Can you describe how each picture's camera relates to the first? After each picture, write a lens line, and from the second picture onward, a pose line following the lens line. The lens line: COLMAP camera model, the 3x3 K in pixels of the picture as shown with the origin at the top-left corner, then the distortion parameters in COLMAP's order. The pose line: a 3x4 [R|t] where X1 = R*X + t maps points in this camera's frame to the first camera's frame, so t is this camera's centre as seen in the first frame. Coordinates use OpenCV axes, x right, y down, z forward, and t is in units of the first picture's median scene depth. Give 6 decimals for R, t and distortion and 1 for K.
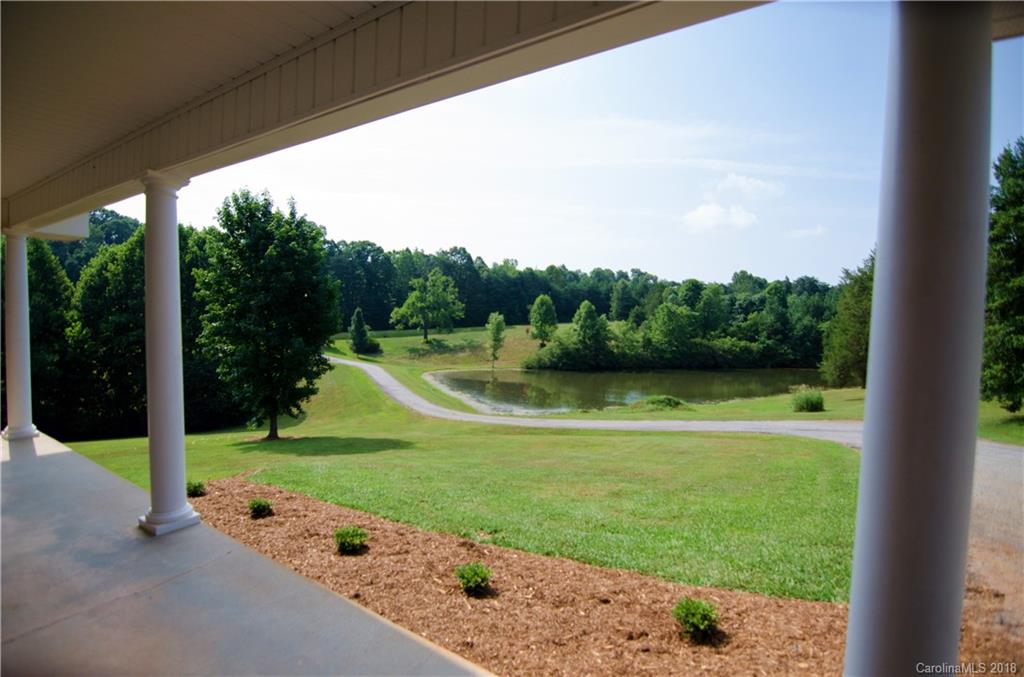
lens RADIAL K [[492.6, 0, 509.7], [0, 492.6, 344.1], [0, 0, 1]] dist [0.002829, -0.010828]
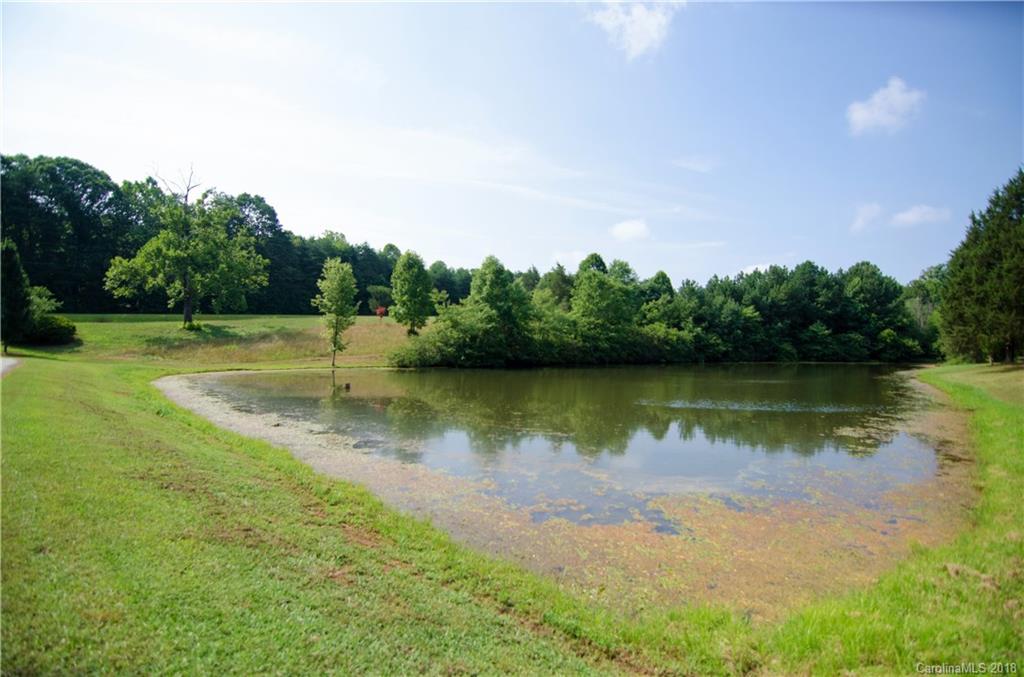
lens RADIAL K [[492.6, 0, 509.7], [0, 492.6, 344.1], [0, 0, 1]] dist [0.002829, -0.010828]
pose [[0.929487, -0.006823, 0.368791, -0.045090], [0.020090, 0.999281, -0.032147, 0.038248], [-0.368306, 0.037290, 0.928956, 0.388899]]
